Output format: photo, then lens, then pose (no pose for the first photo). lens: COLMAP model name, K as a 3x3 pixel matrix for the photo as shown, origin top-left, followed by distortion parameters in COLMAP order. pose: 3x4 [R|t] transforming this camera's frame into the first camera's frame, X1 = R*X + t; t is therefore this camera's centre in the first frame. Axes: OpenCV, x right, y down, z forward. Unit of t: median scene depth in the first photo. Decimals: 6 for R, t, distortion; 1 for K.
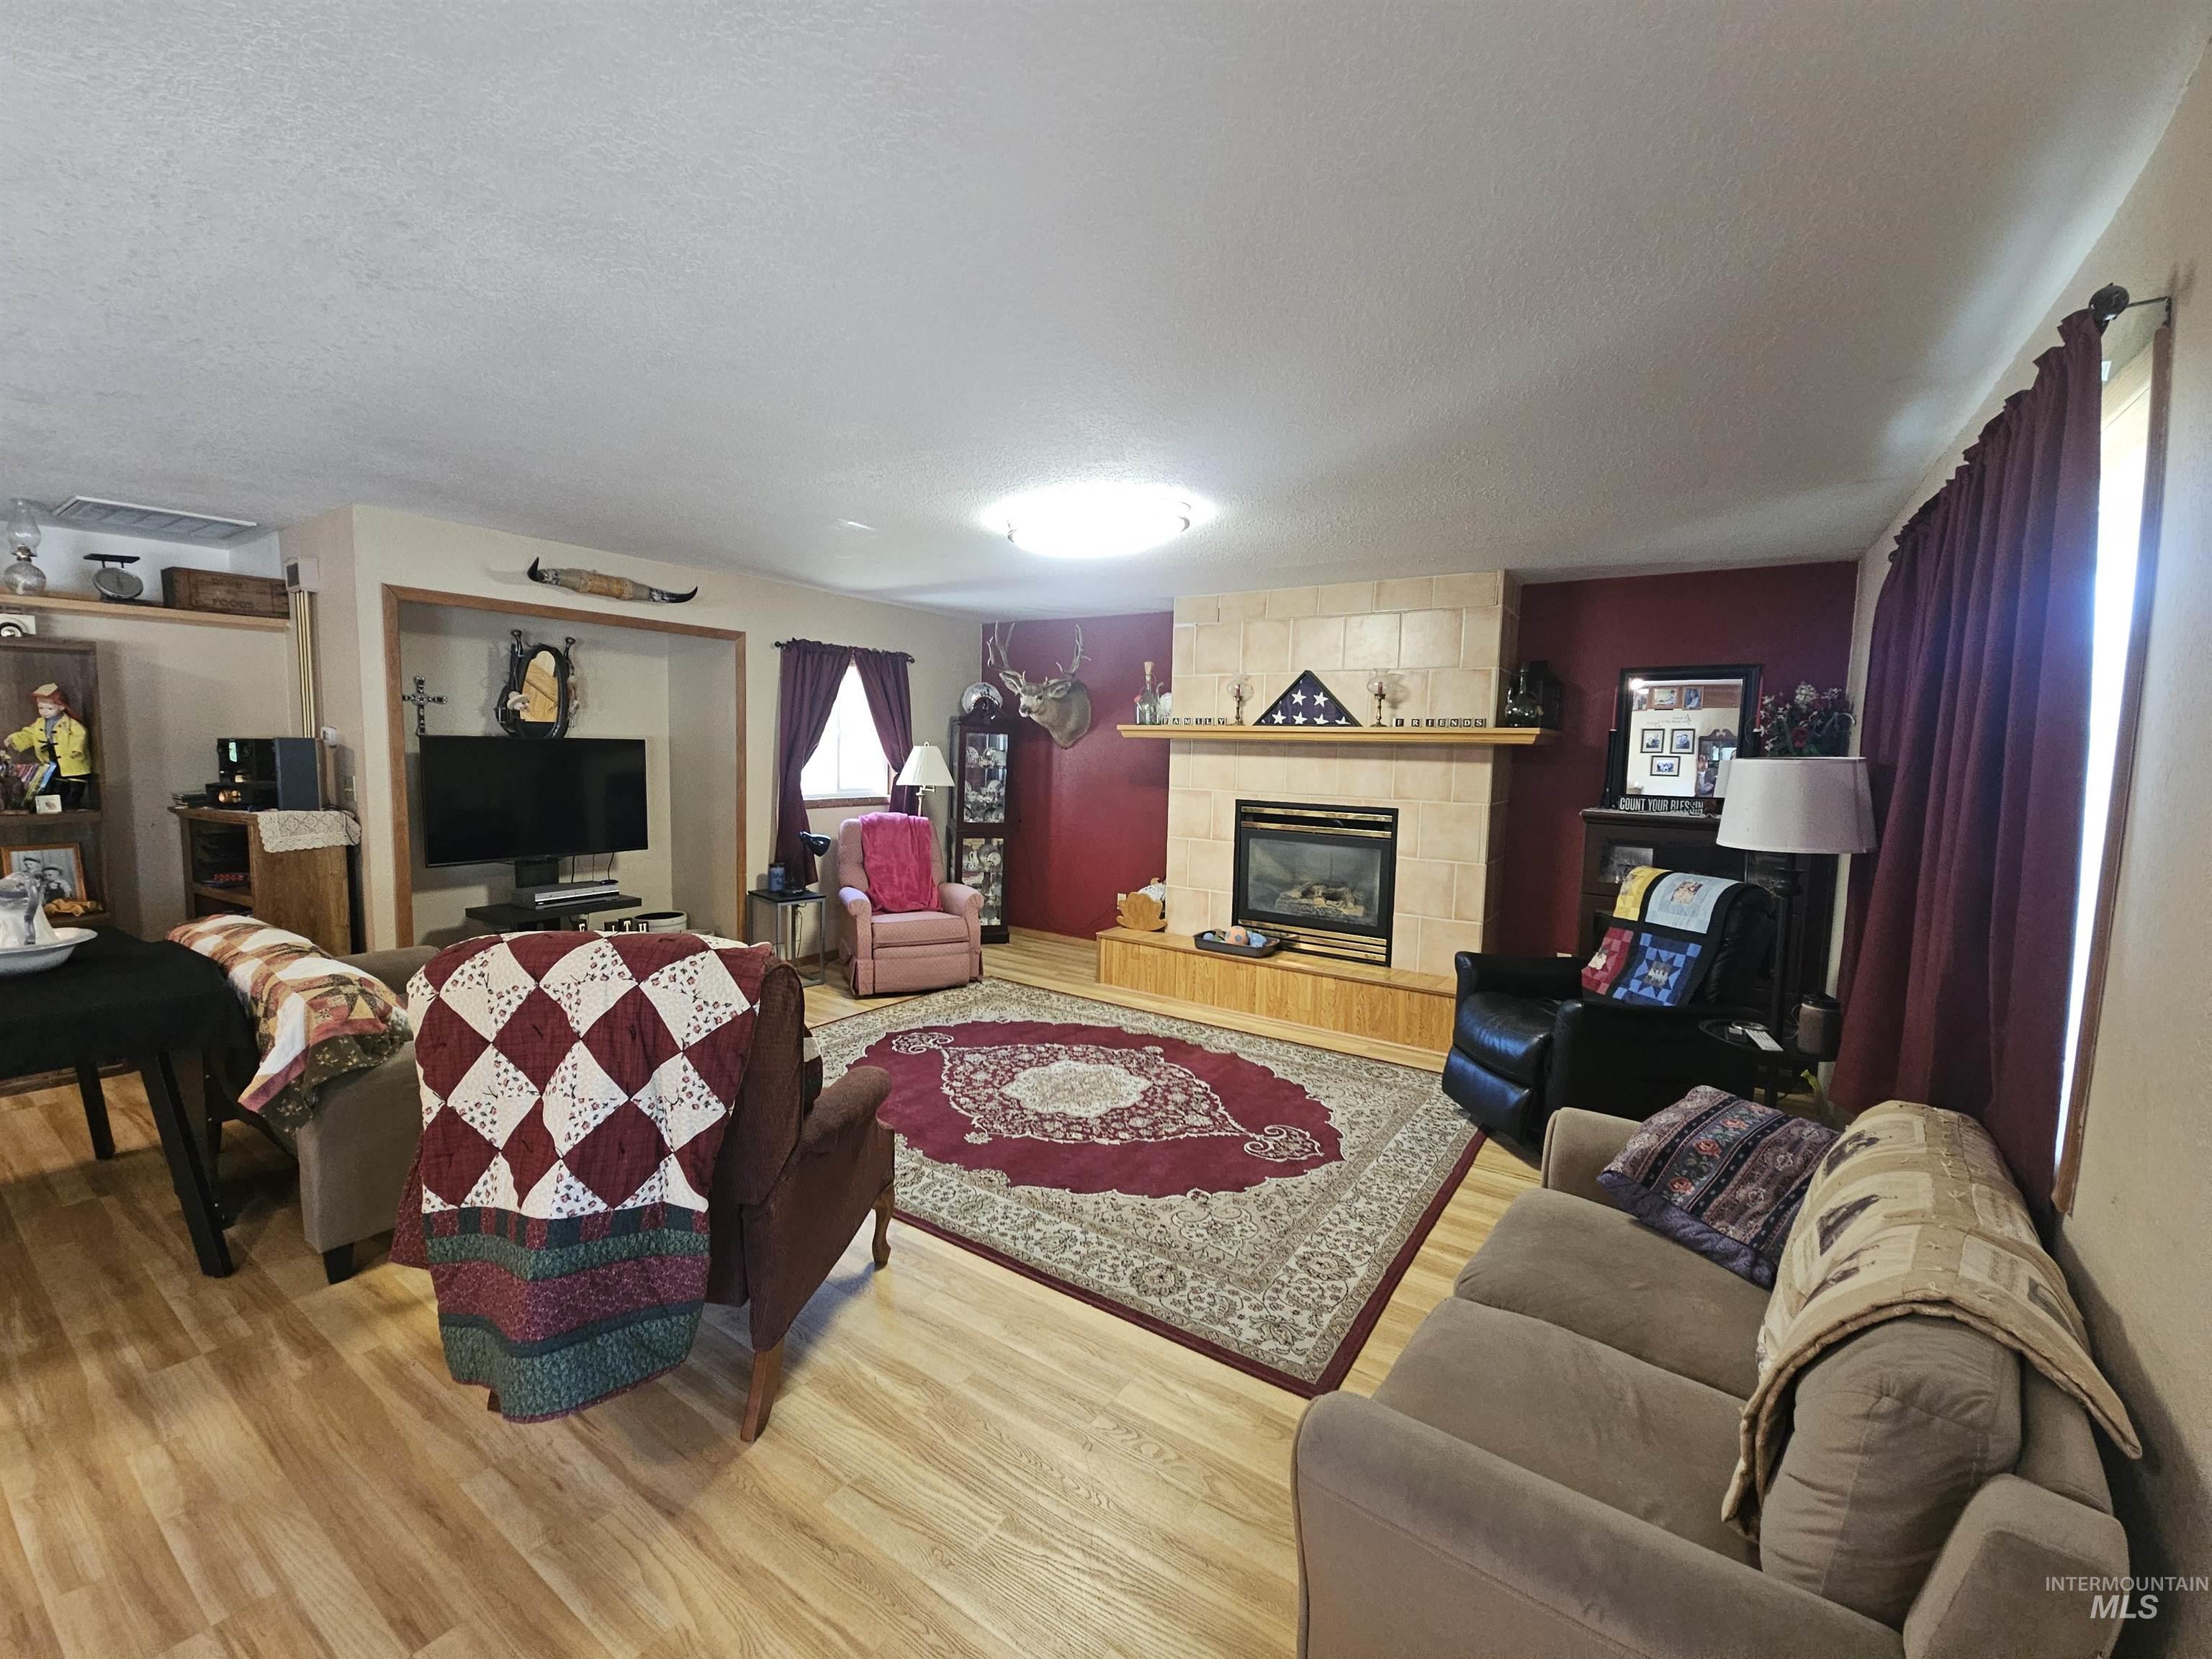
lens RADIAL K [[905.9, 0, 1099.6], [0, 905.9, 825.4], [0, 0, 1]] dist [0.004050, 0.000360]
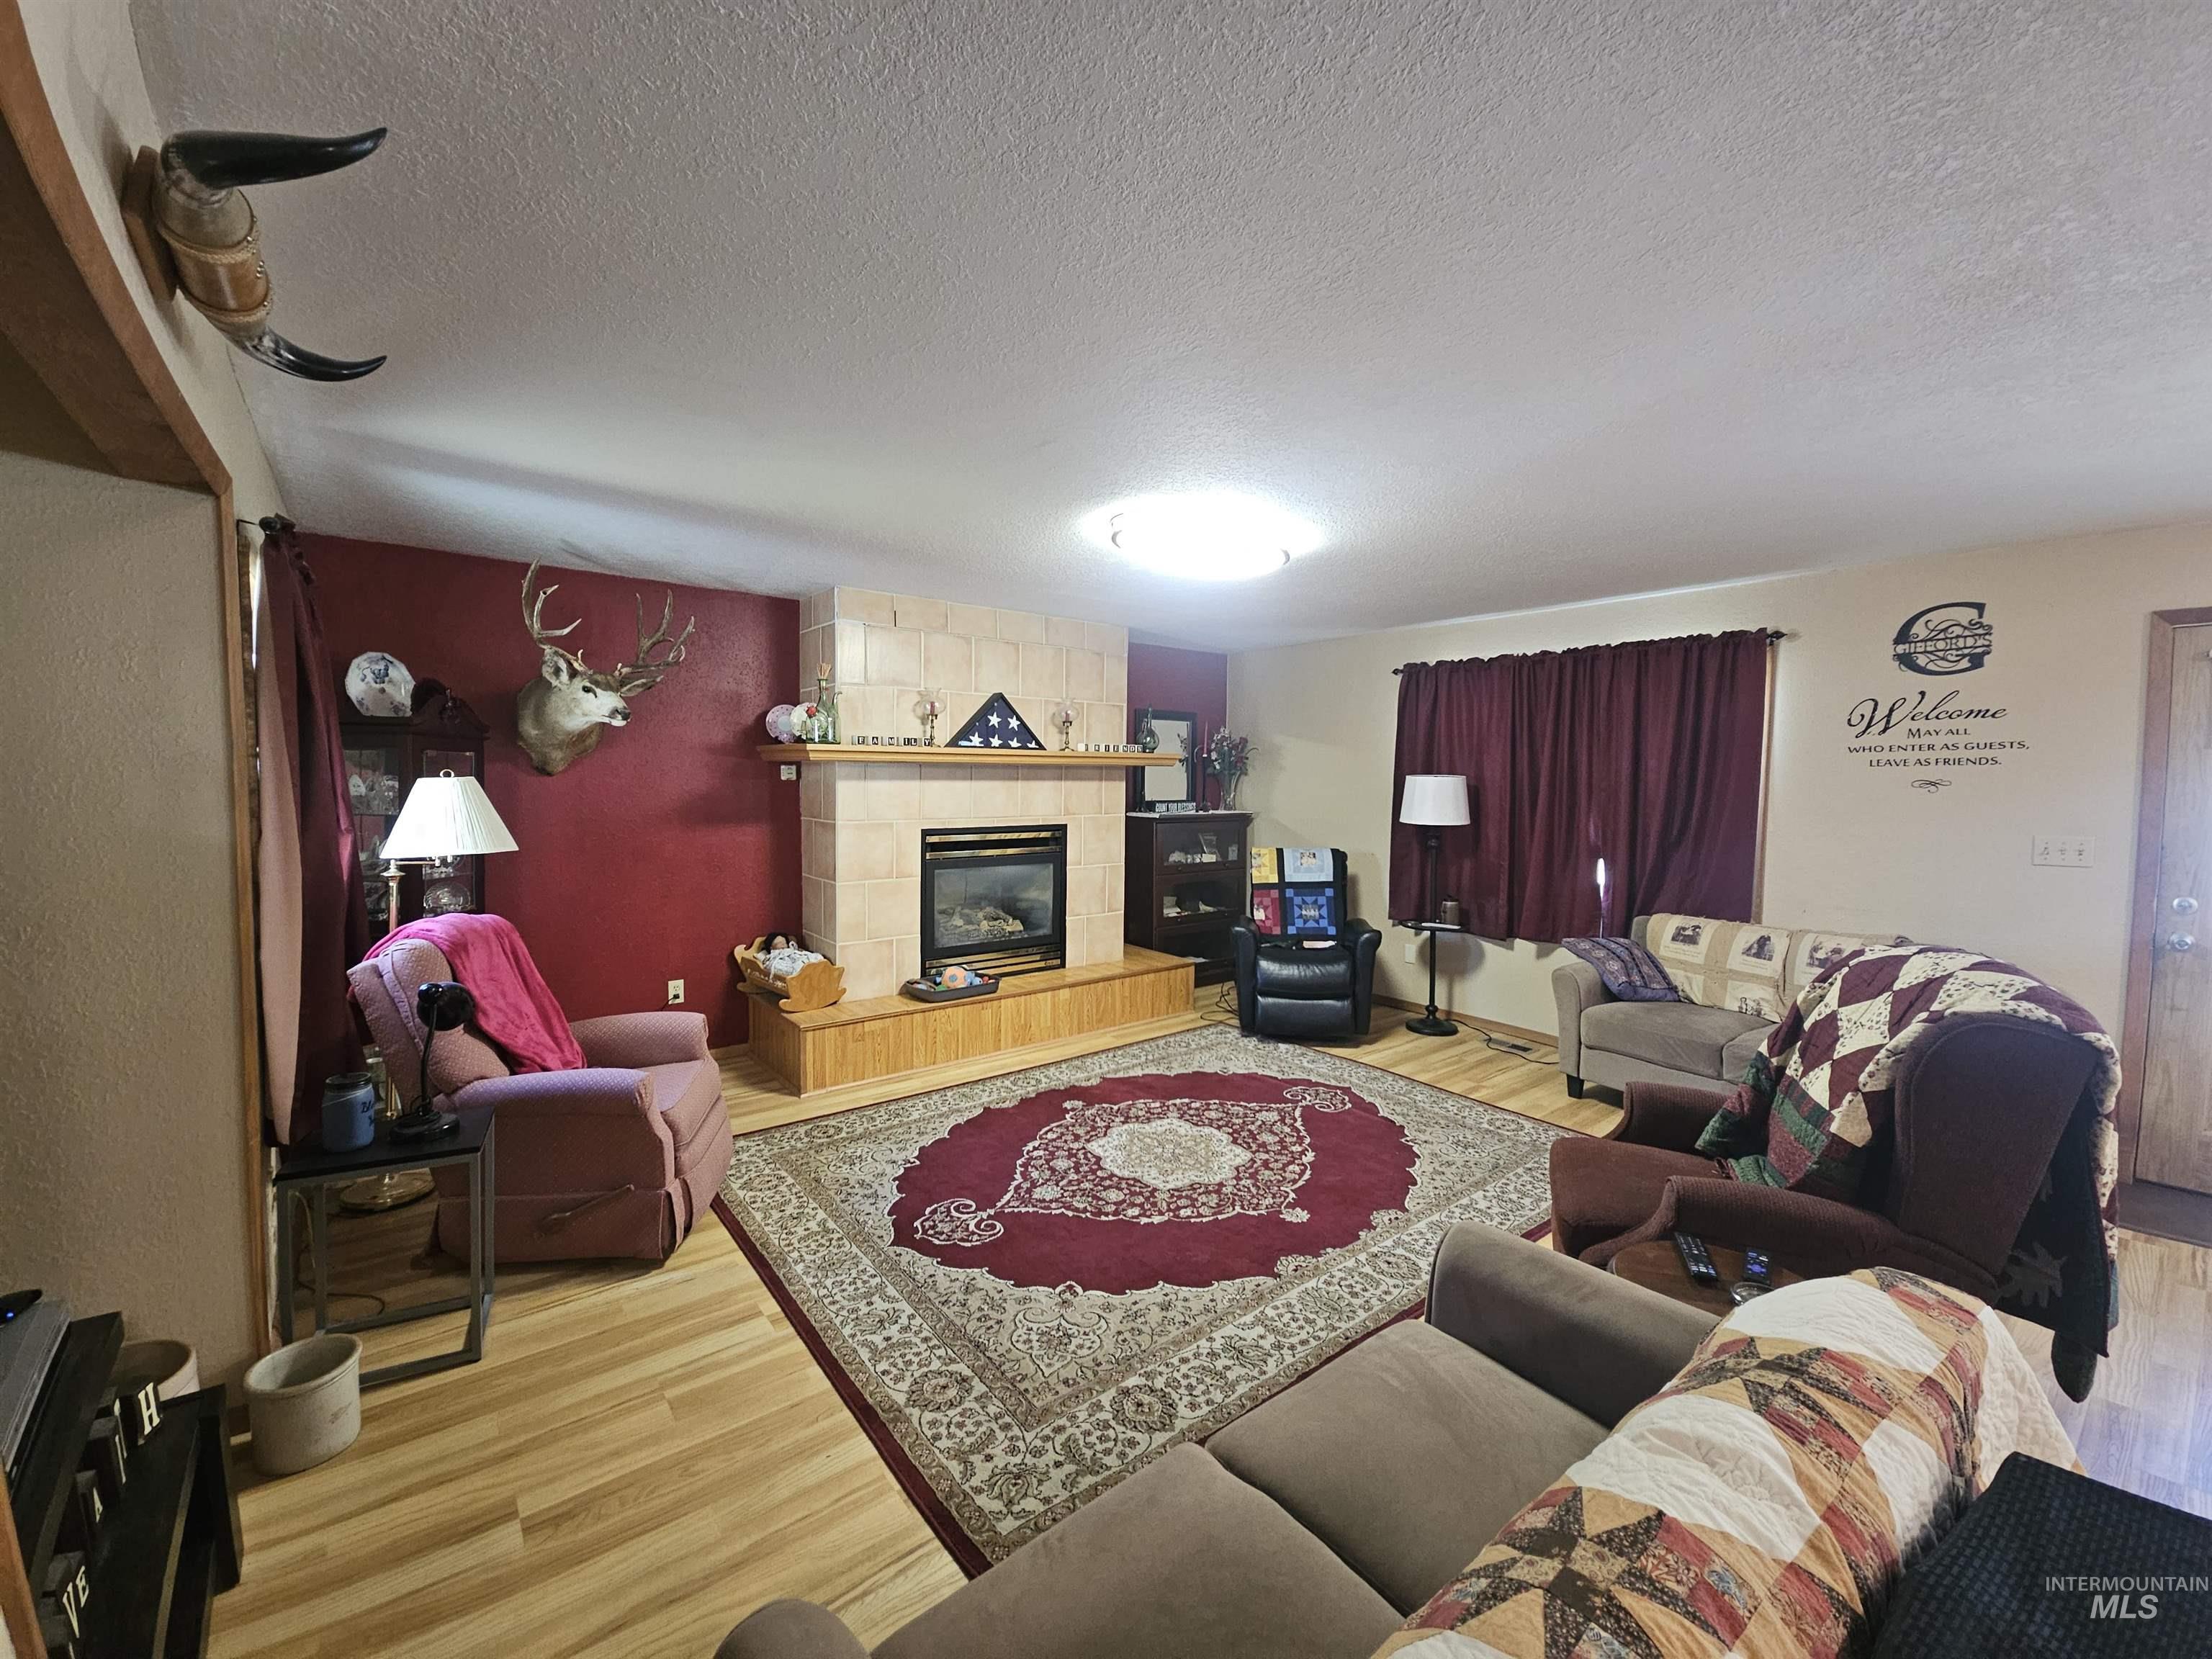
lens RADIAL K [[905.9, 0, 1097.8], [0, 905.9, 827.9], [0, 0, 1]] dist [0.004050, 0.000360]
pose [[0.295351, -0.076546, 0.952317, -0.755303], [0.081336, 0.995181, 0.054766, -0.075446], [-0.951920, 0.061283, 0.300154, 0.662858]]
